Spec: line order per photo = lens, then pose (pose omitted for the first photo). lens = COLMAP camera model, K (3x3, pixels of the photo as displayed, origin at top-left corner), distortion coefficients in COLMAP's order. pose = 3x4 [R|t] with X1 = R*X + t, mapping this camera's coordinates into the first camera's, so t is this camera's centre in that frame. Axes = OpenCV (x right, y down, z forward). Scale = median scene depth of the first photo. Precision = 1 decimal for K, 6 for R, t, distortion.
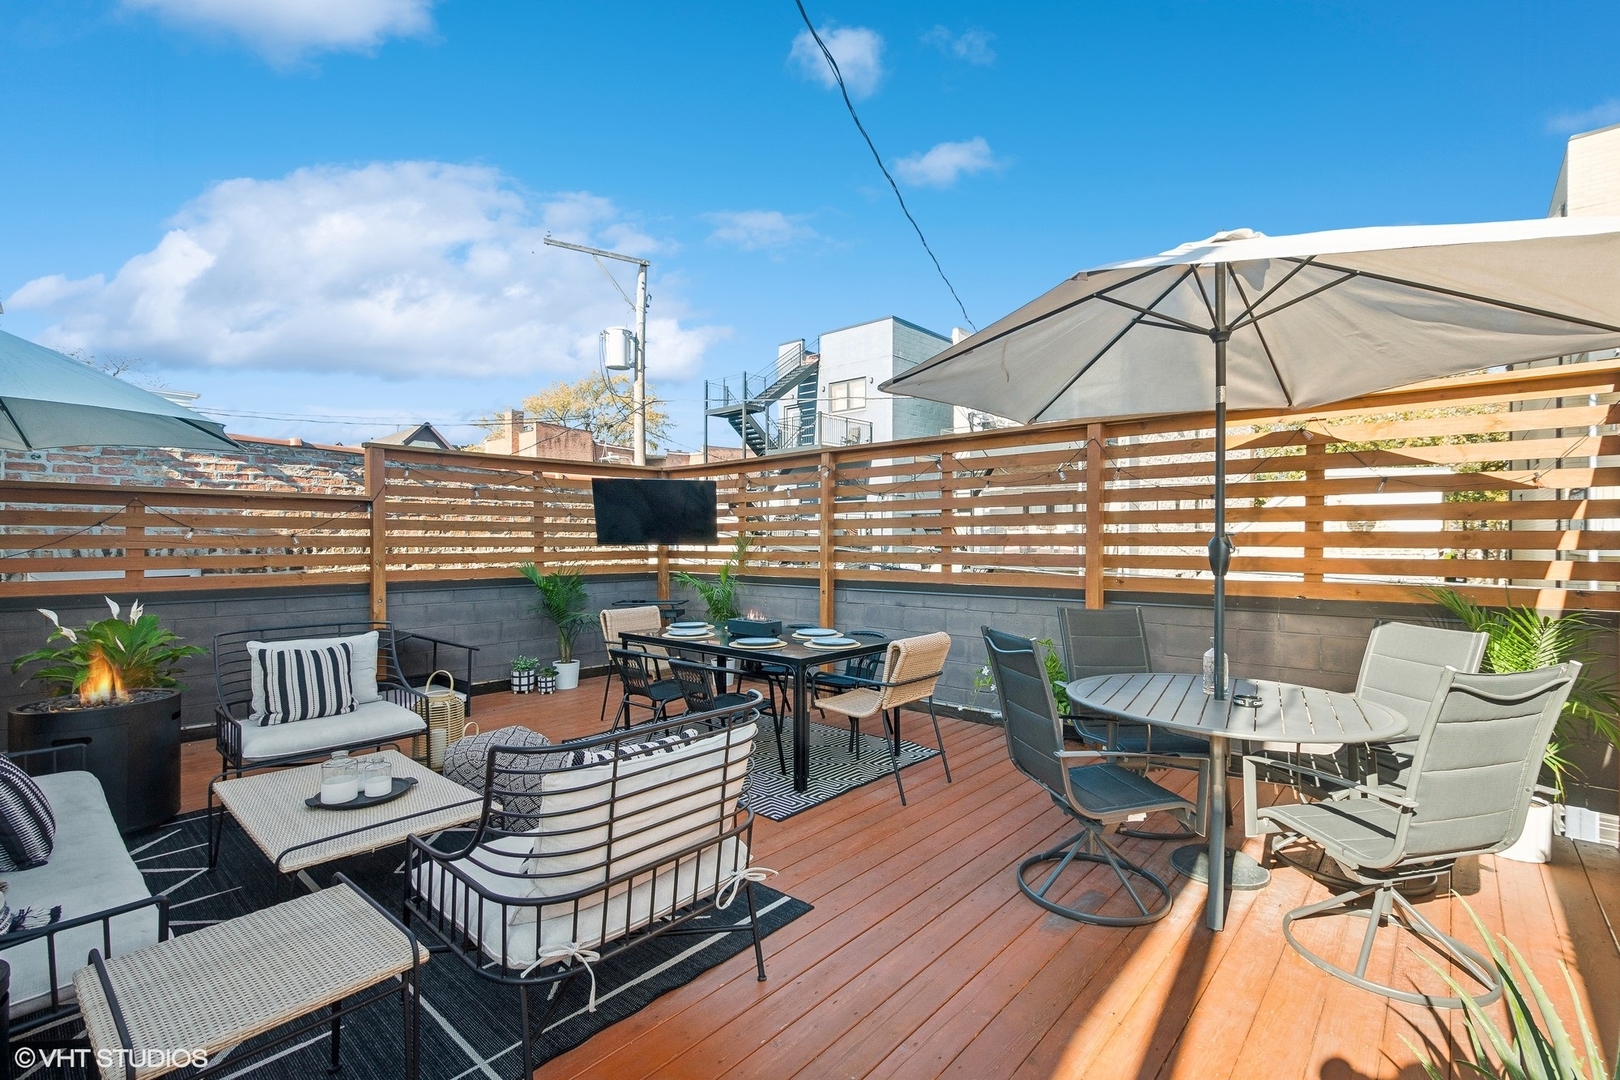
lens RADIAL K [[712.5, 0, 839.3], [0, 712.5, 547.3], [0, 0, 1]] dist [-0.000882, -0.000223]
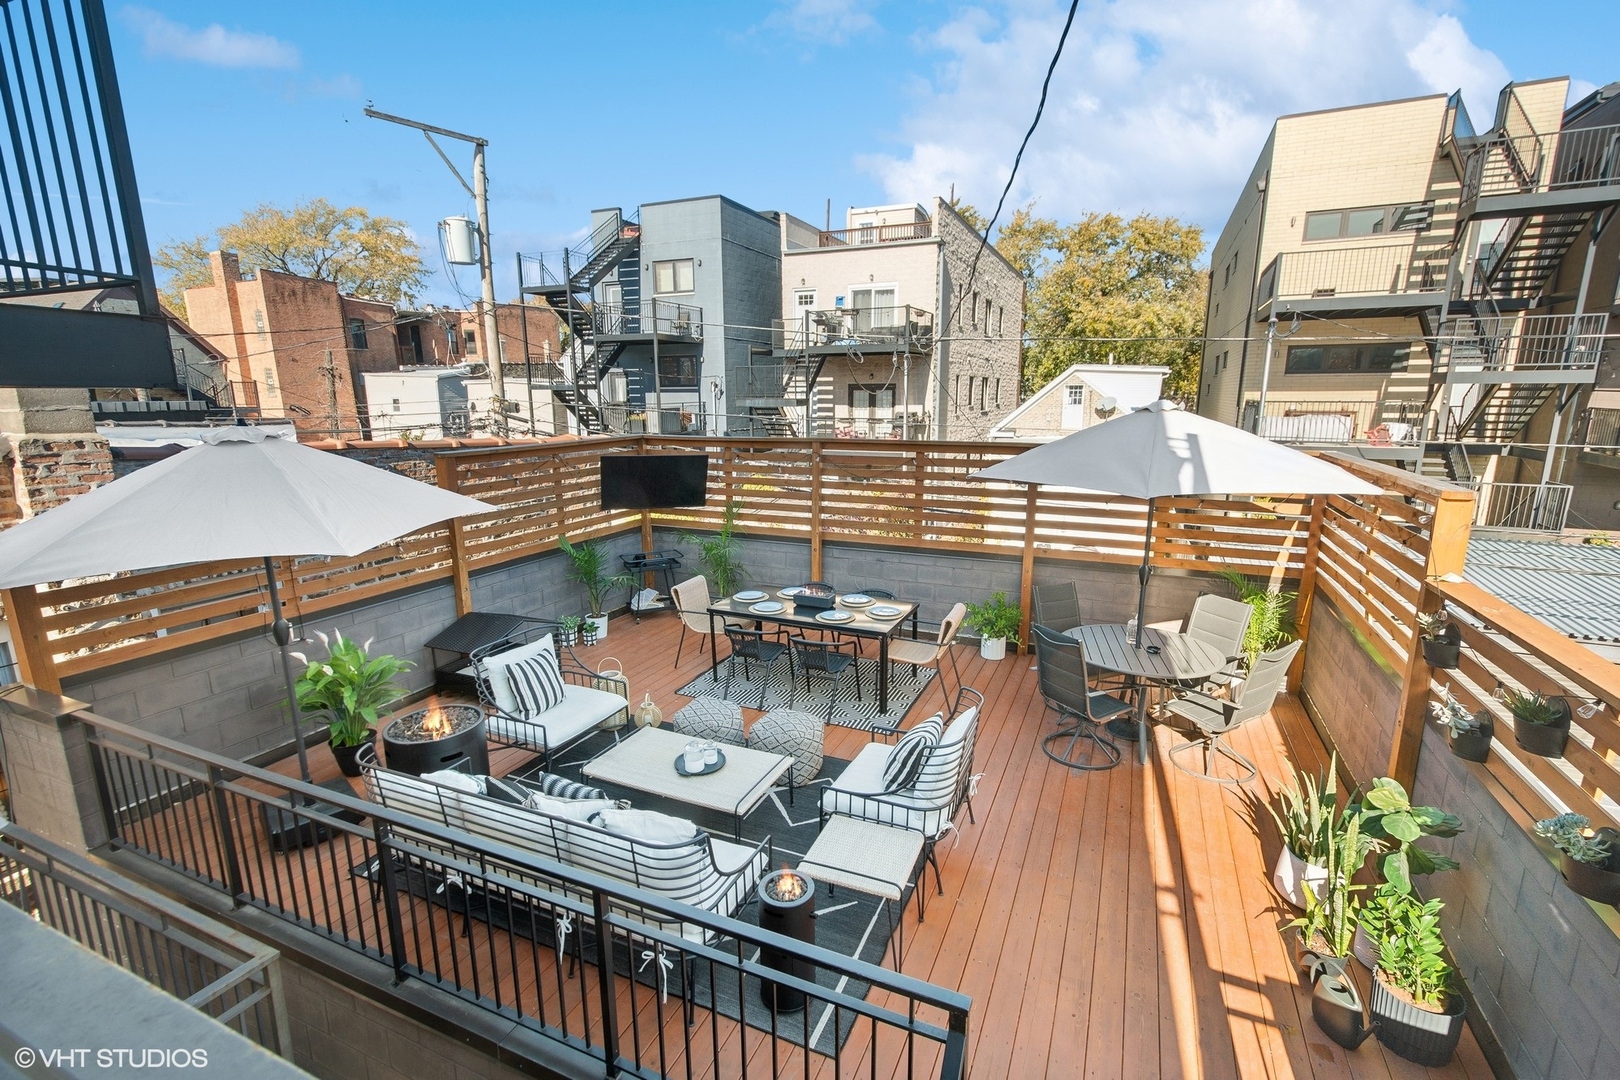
lens RADIAL K [[712.5, 0, 839.3], [0, 712.5, 547.3], [0, 0, 1]] dist [-0.000882, -0.000223]
pose [[0.955472, -0.058658, 0.289194, -0.306700], [0.000319, 0.980248, 0.197772, -0.170993], [-0.295083, -0.188874, 0.936618, -0.194004]]
